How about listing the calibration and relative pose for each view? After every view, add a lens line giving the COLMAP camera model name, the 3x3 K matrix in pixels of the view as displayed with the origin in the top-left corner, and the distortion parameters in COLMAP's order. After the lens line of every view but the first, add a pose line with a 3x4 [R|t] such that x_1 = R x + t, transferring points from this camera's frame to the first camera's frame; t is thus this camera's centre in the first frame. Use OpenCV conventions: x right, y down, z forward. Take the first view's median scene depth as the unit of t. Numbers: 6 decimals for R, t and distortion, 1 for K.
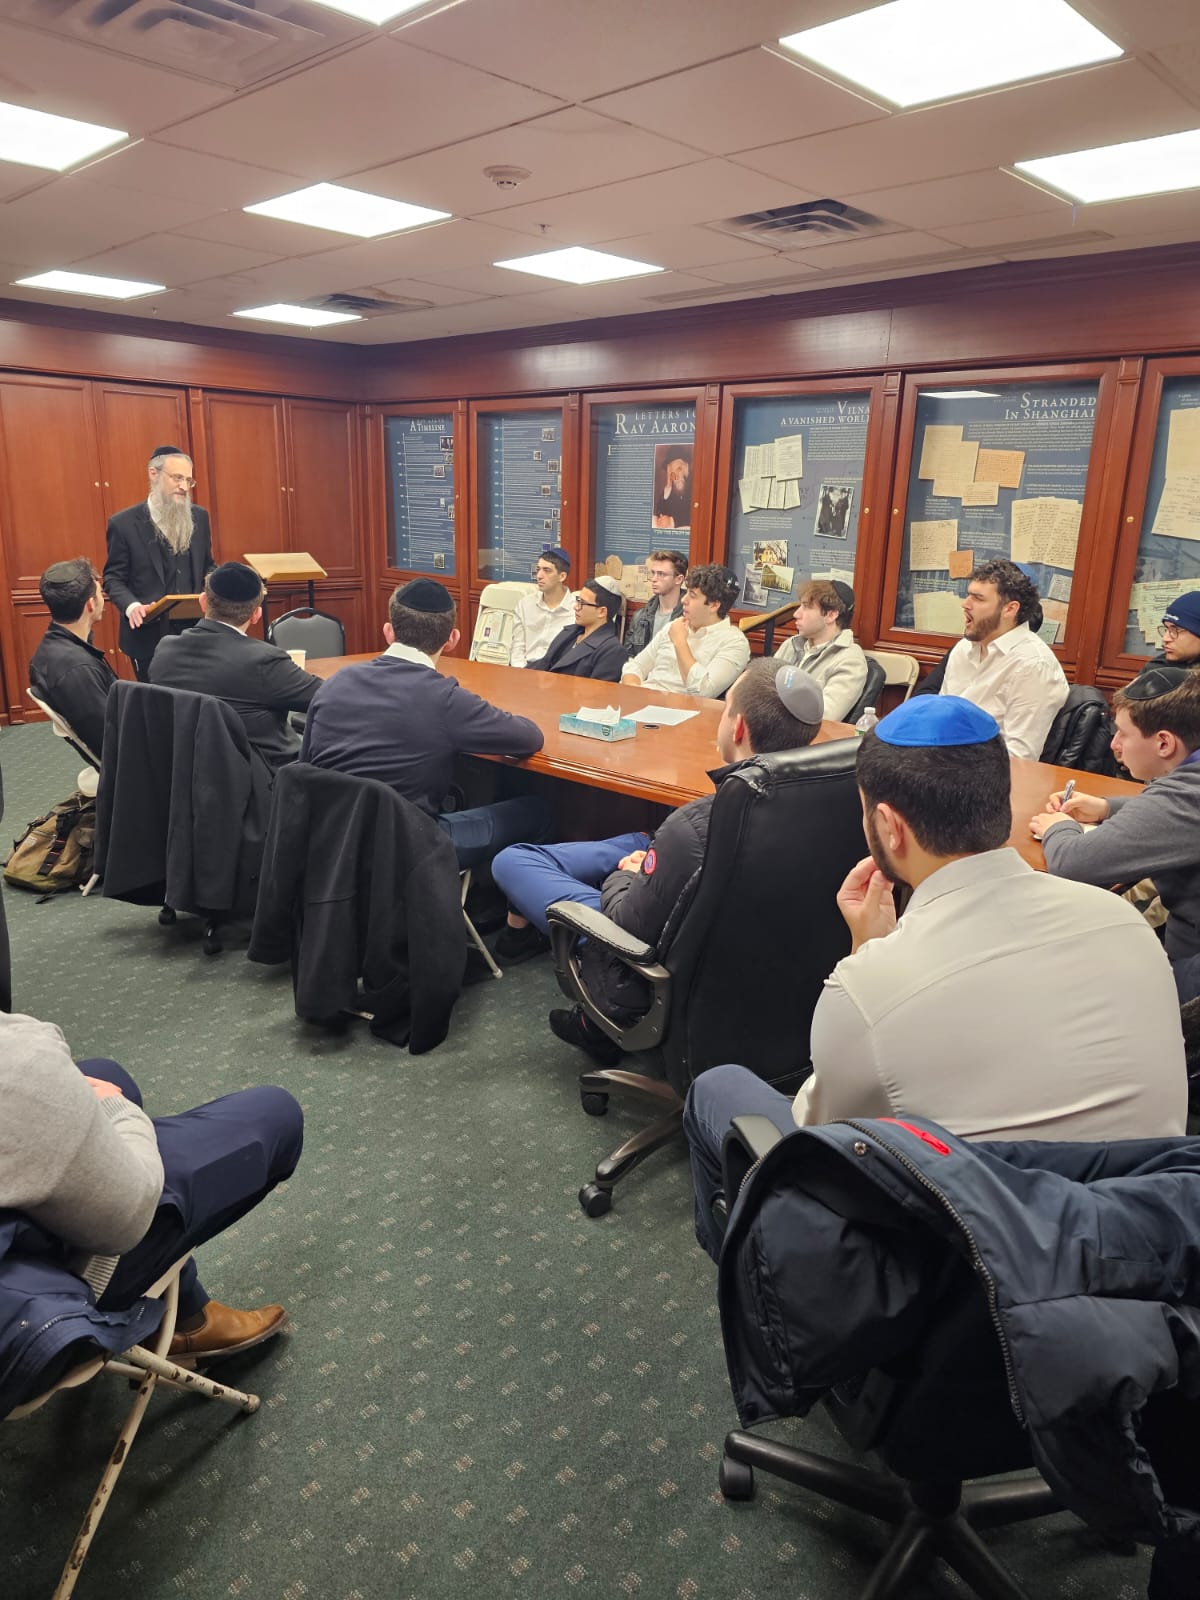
lens RADIAL K [[1087.6, 0, 599.7], [0, 1087.6, 800.3], [0, 0, 1]] dist [-0.062598, -0.001525]
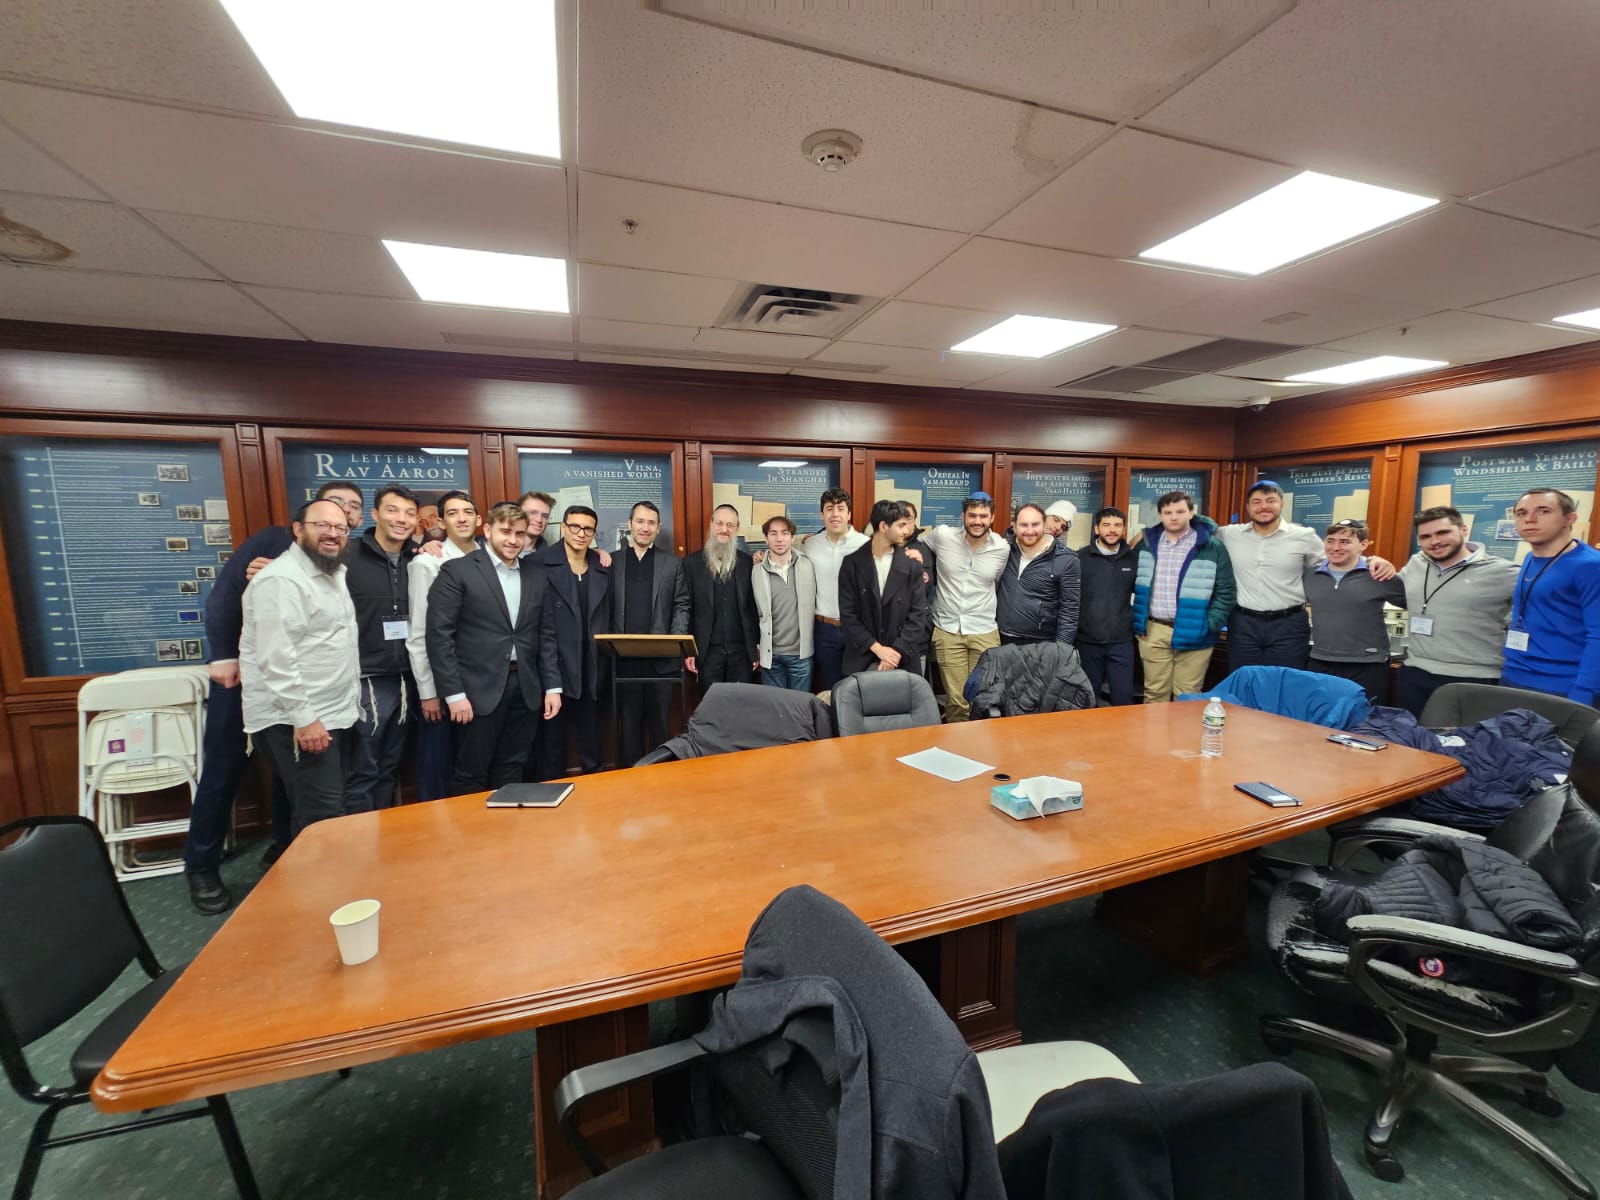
lens RADIAL K [[650.7, 0, 800.7], [0, 650.7, 605.7], [0, 0, 1]] dist [-0.002581, -0.000198]
pose [[0.452100, -0.136243, 0.881501, -0.331845], [0.255516, 0.966630, 0.018353, -0.176257], [-0.854586, 0.216941, 0.471826, 0.522513]]
